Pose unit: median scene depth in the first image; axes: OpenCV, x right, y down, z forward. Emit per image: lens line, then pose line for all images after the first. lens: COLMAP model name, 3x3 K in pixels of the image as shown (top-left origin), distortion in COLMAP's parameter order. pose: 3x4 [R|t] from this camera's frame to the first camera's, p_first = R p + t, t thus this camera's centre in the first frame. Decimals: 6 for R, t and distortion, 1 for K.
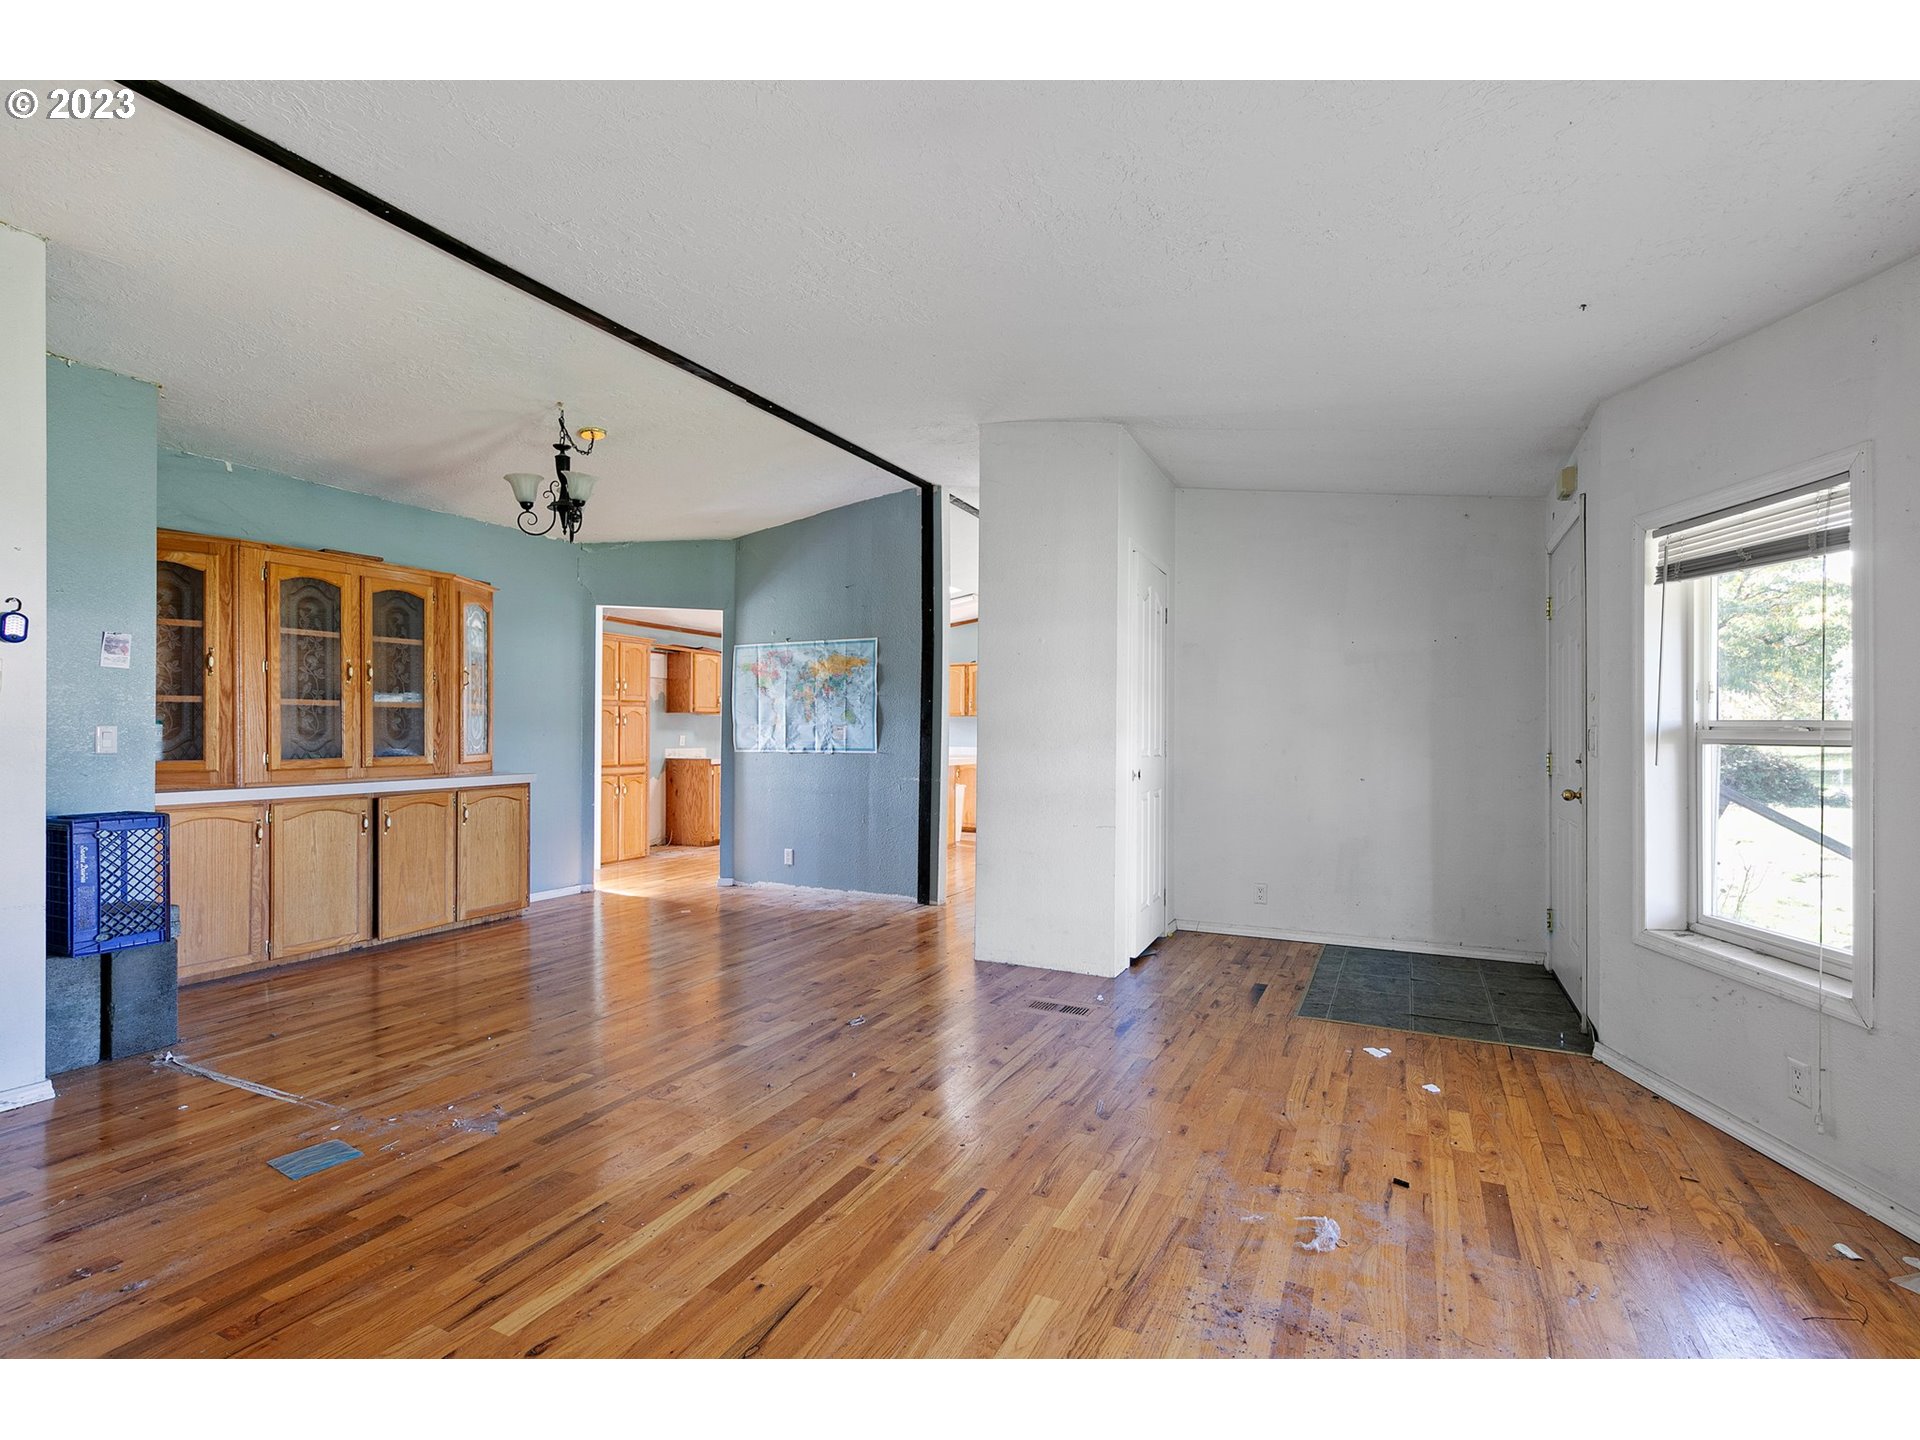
lens RADIAL K [[901.6, 0, 965.3], [0, 901.6, 733.6], [0, 0, 1]] dist [0.001339, 0.000866]
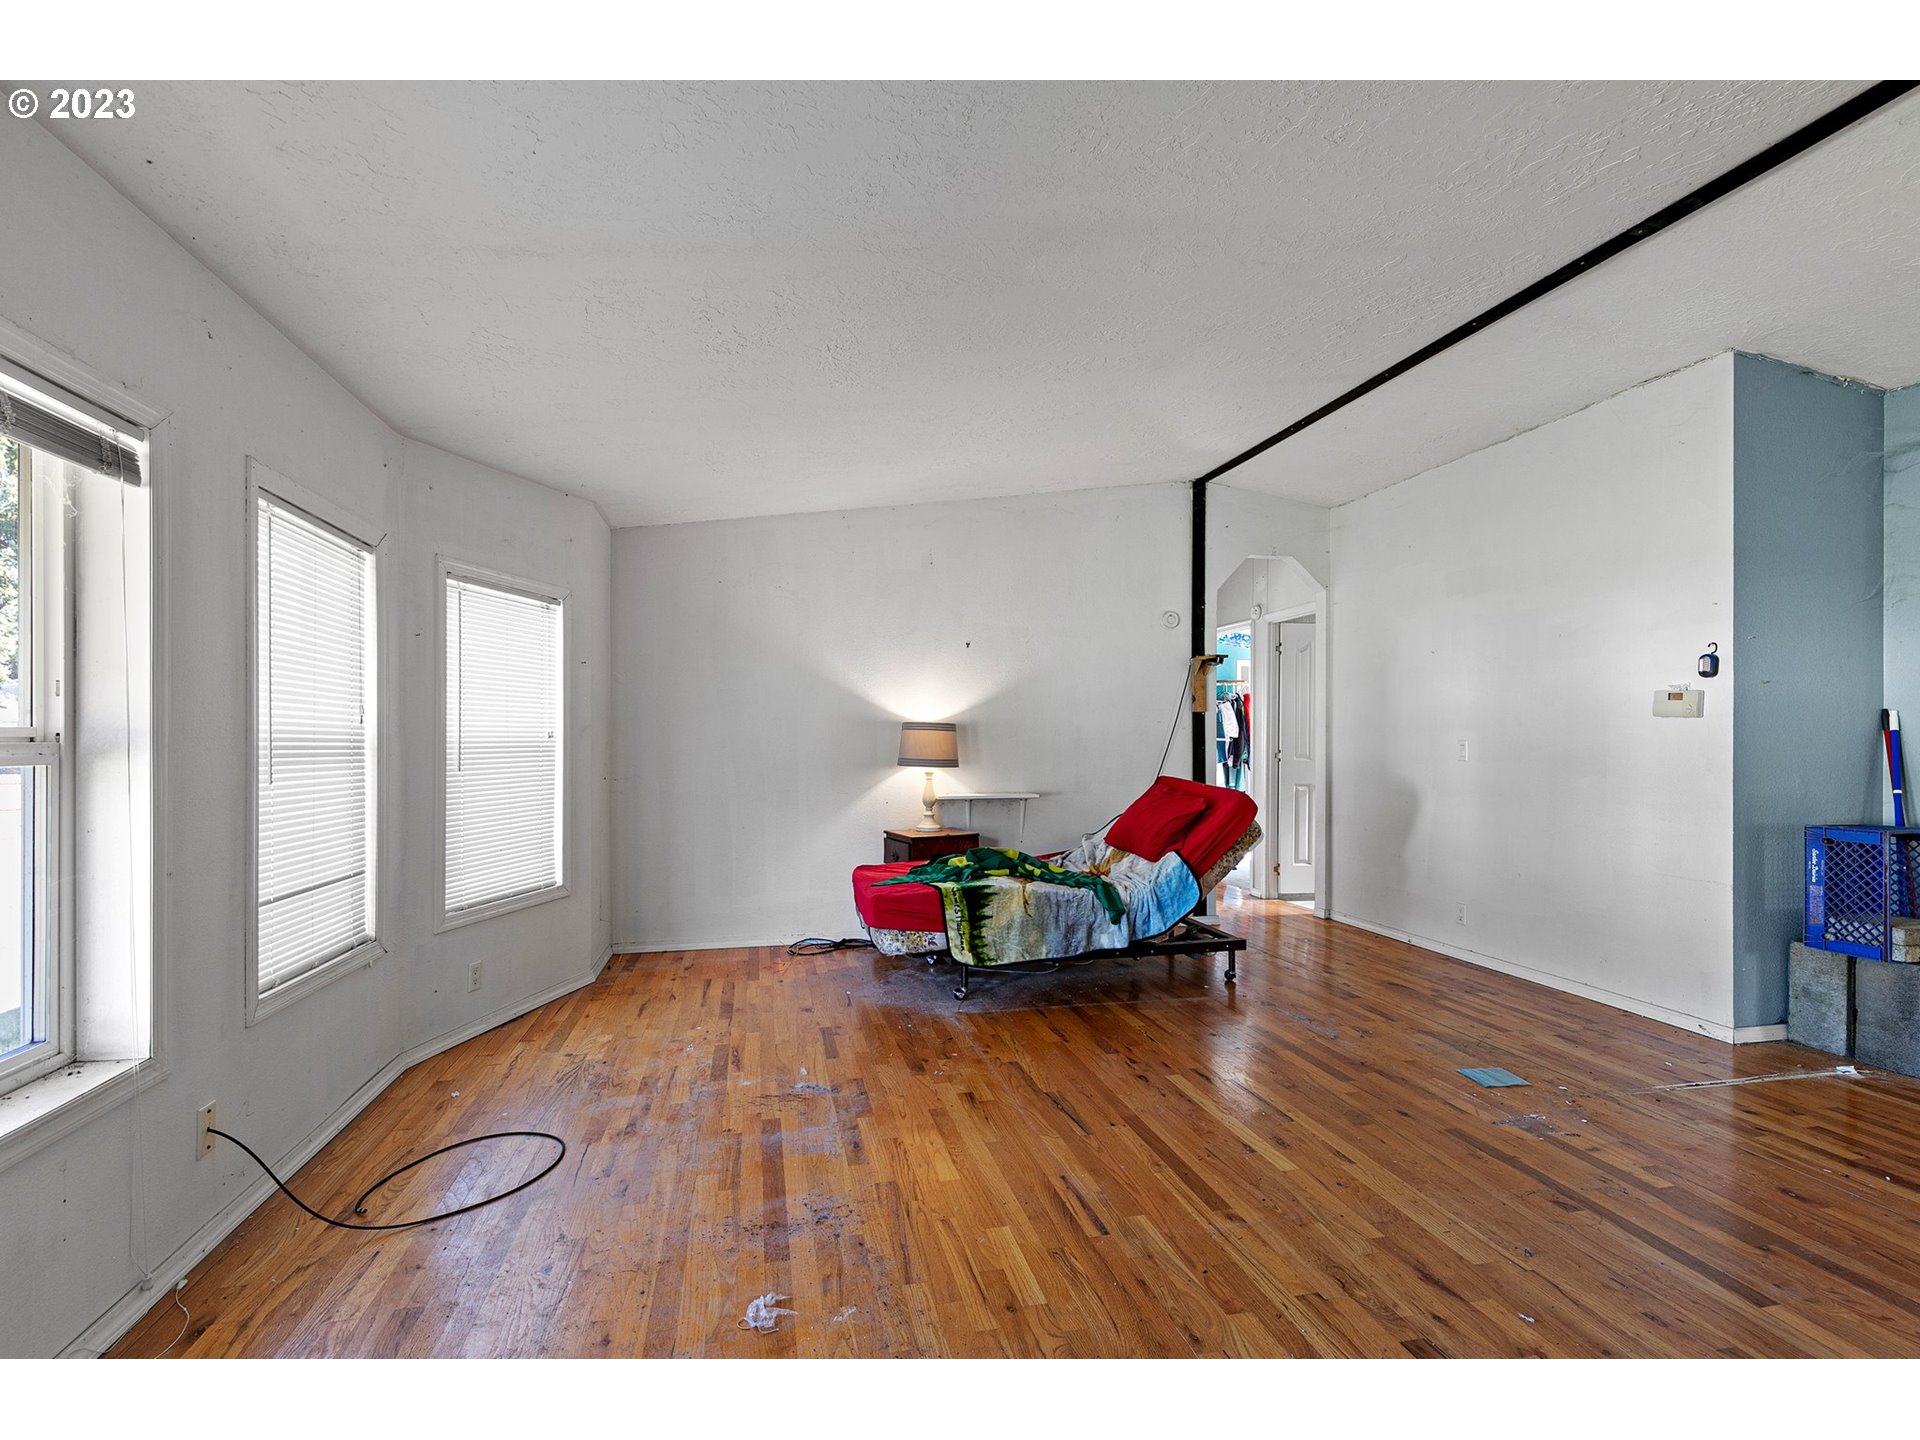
lens RADIAL K [[901.6, 0, 965.3], [0, 901.6, 733.6], [0, 0, 1]] dist [0.001339, 0.000866]
pose [[-0.775336, -0.008159, -0.631496, 0.334422], [-0.004154, 0.999961, -0.007818, -0.002660], [0.631535, -0.003439, -0.775339, 0.750949]]
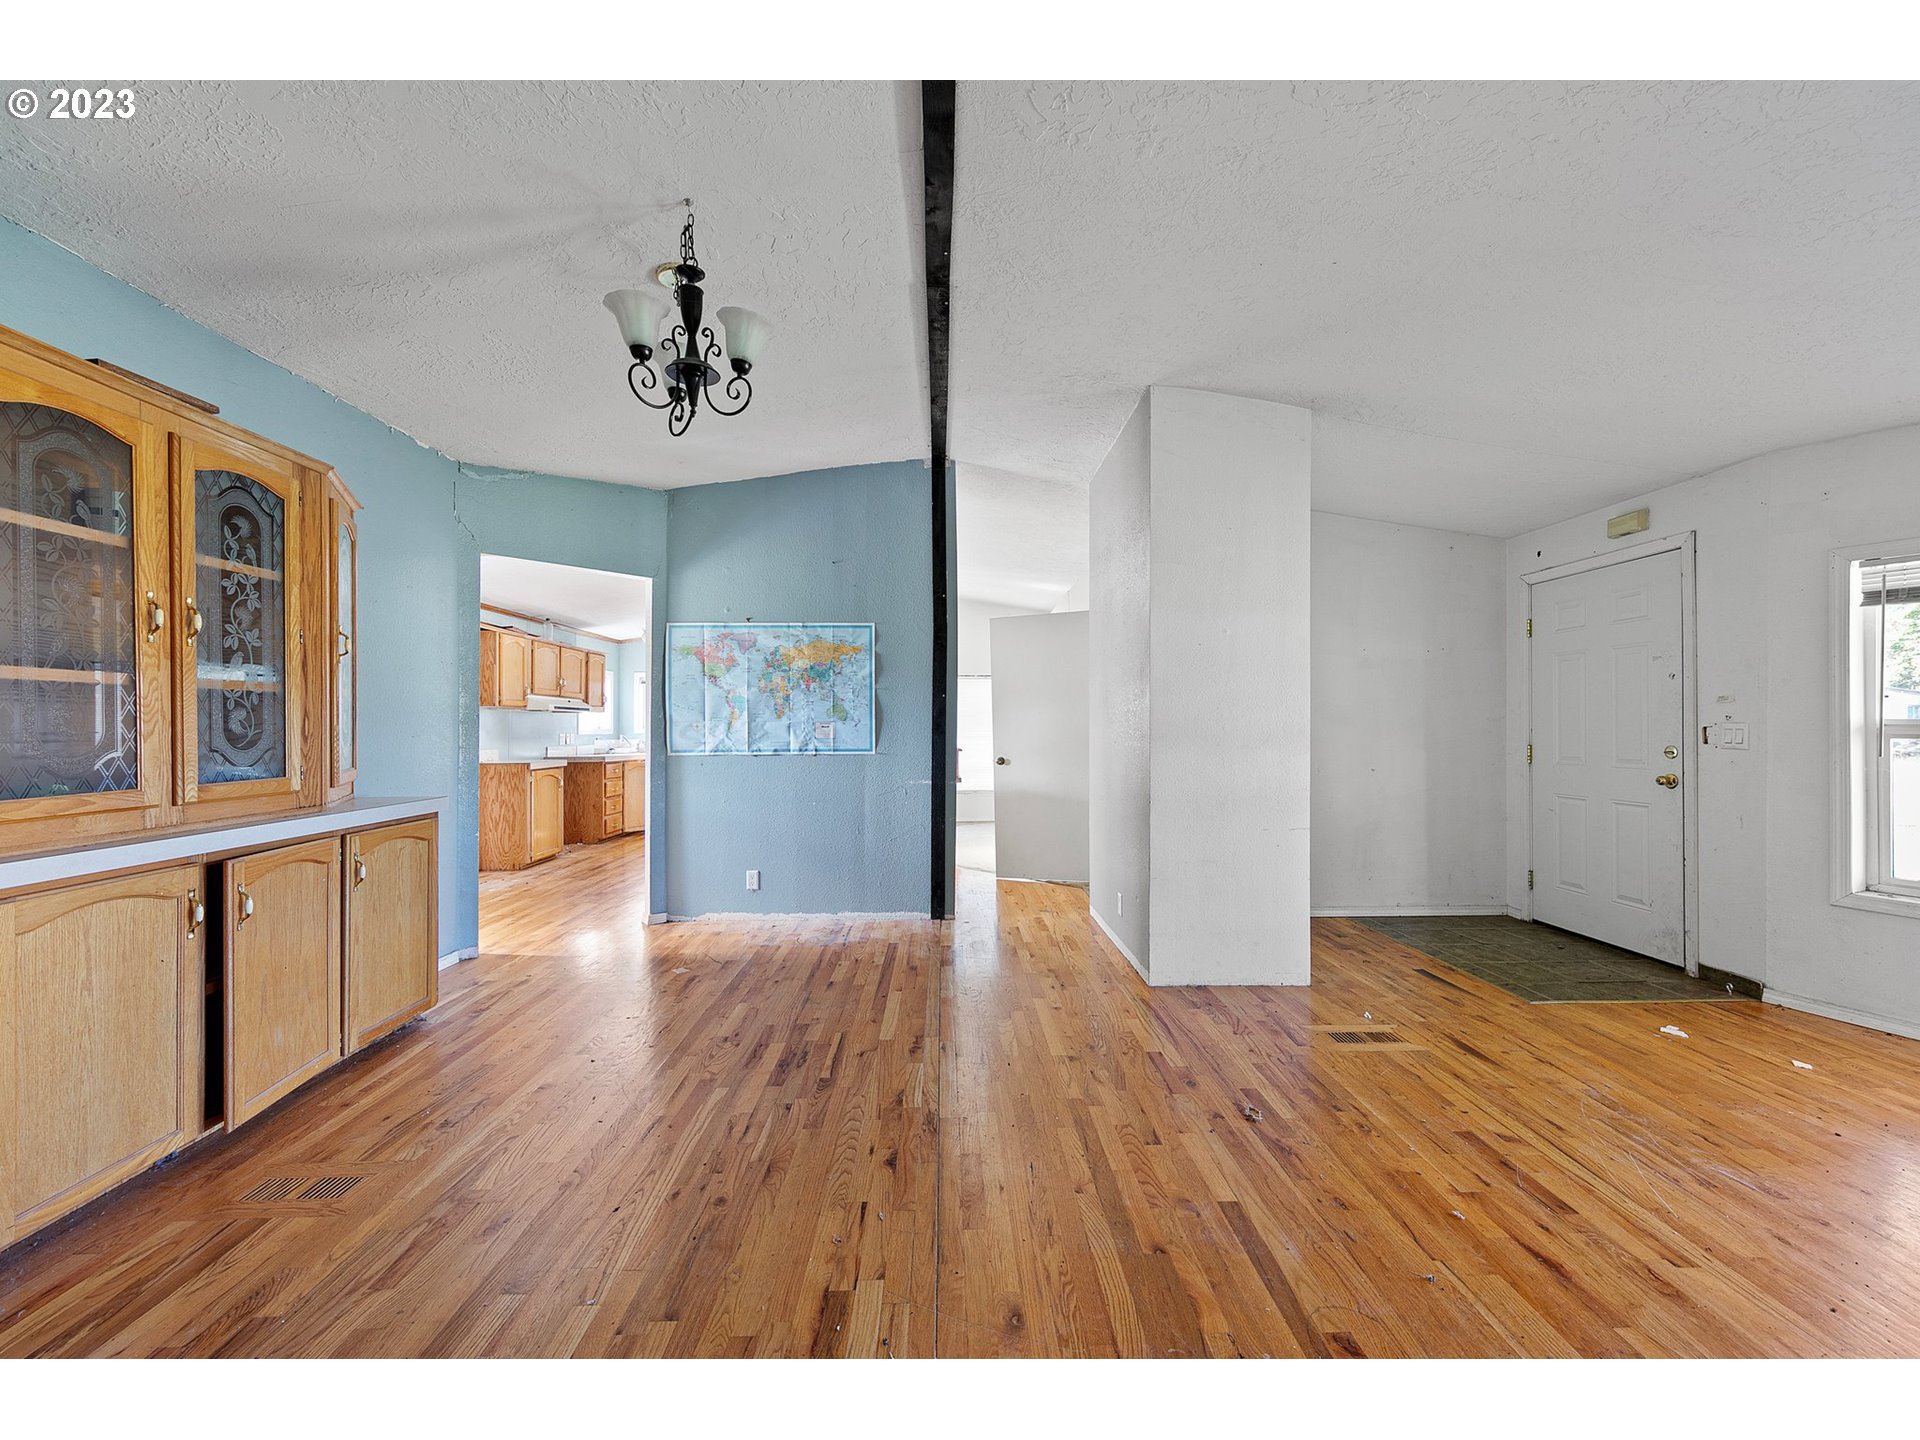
lens RADIAL K [[738.2, 0, 960.2], [0, 738.2, 728.9], [0, 0, 1]] dist [0.001676, 0.000073]
pose [[0.886506, -0.004453, 0.462696, -0.451983], [0.003923, 0.999990, 0.002107, -0.005039], [-0.462701, -0.000052, 0.886515, 0.405395]]
